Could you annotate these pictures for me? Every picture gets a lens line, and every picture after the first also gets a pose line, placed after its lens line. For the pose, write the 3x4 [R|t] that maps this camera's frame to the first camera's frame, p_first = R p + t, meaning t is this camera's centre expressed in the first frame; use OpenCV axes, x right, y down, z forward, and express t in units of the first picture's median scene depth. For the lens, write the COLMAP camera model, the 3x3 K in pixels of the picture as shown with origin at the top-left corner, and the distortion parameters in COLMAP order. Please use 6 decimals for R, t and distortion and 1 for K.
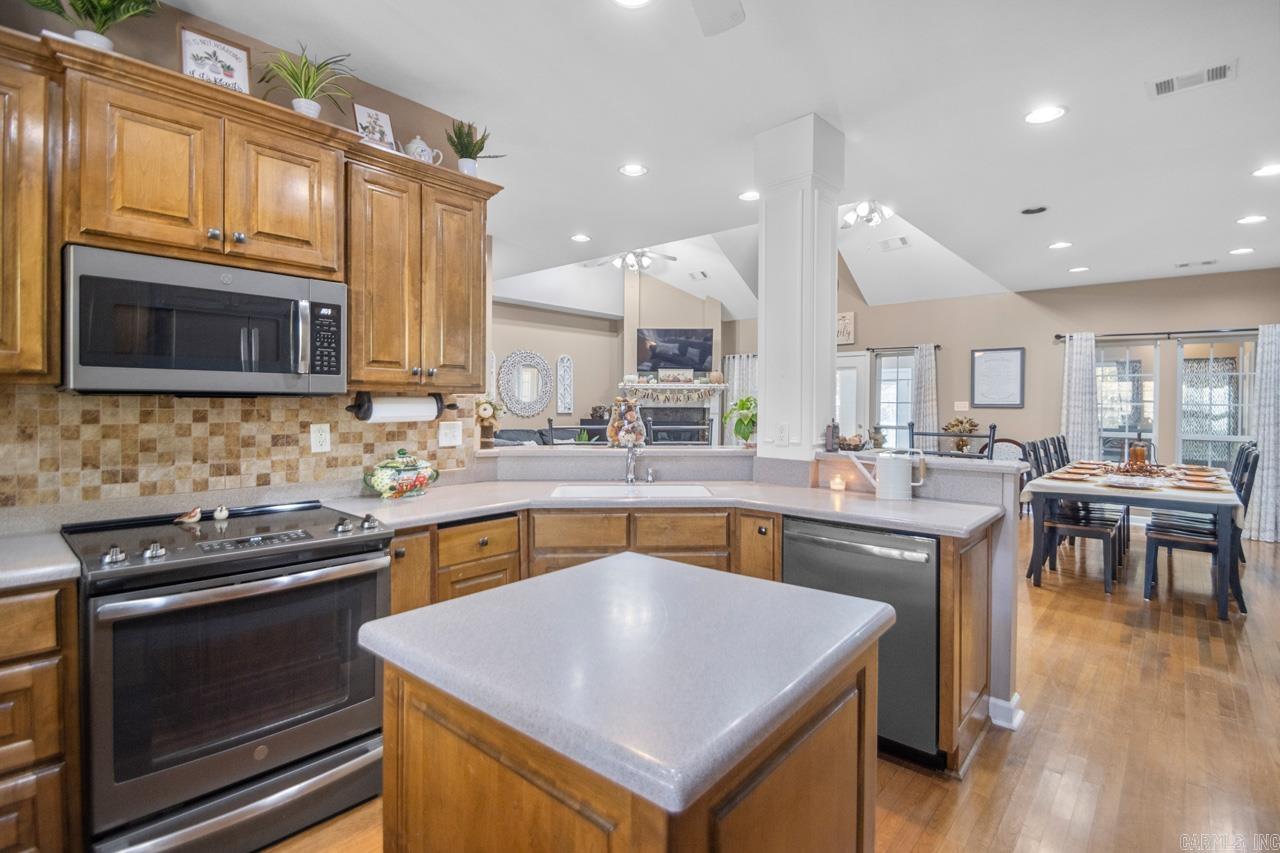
lens RADIAL K [[605.9, 0, 639.8], [0, 605.9, 412.5], [0, 0, 1]] dist [0.001543, -0.000007]
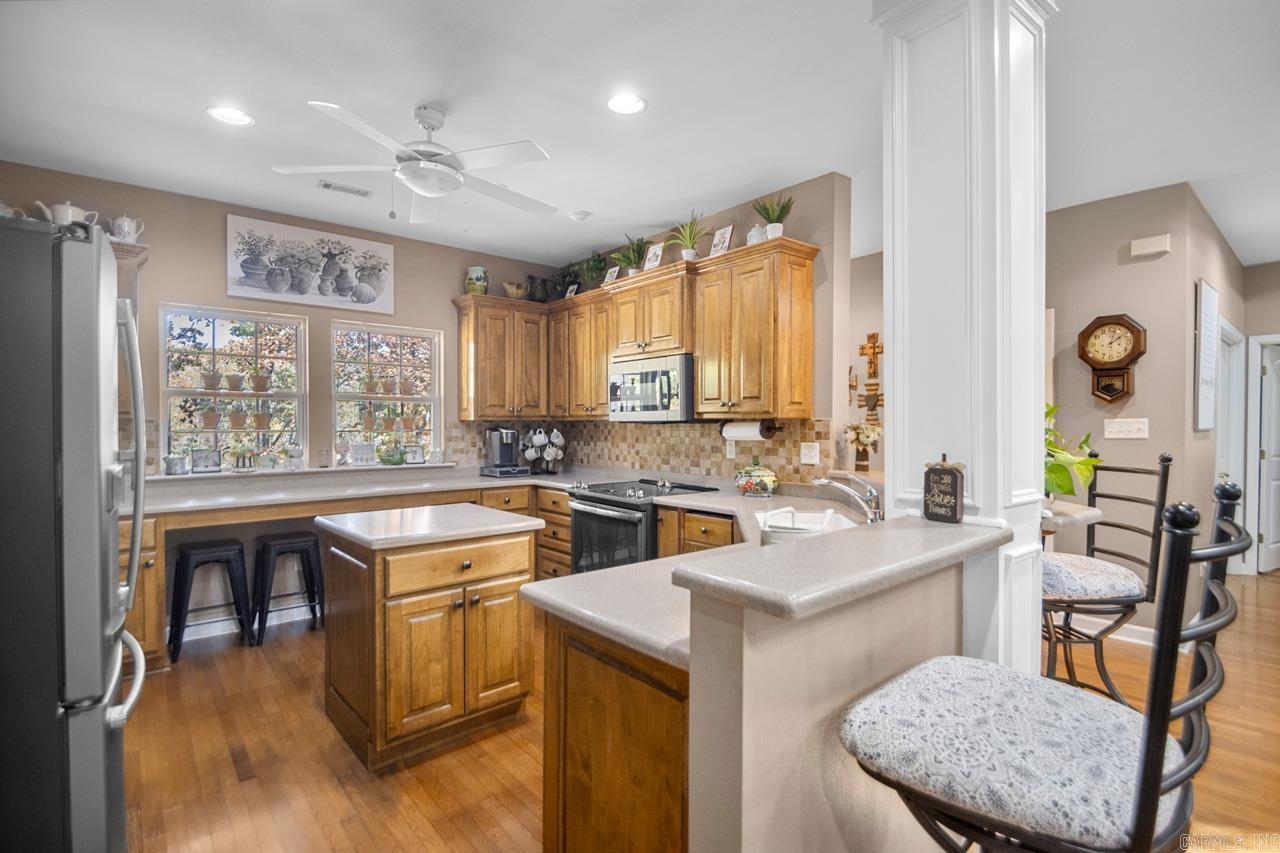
lens RADIAL K [[605.9, 0, 640.0], [0, 605.9, 430.8], [0, 0, 1]] dist [0.001543, -0.000007]
pose [[-0.142376, 0.002500, -0.989809, 0.995374], [-0.017011, 0.999843, 0.004972, -0.008575], [0.989666, 0.017545, -0.142311, 0.963735]]
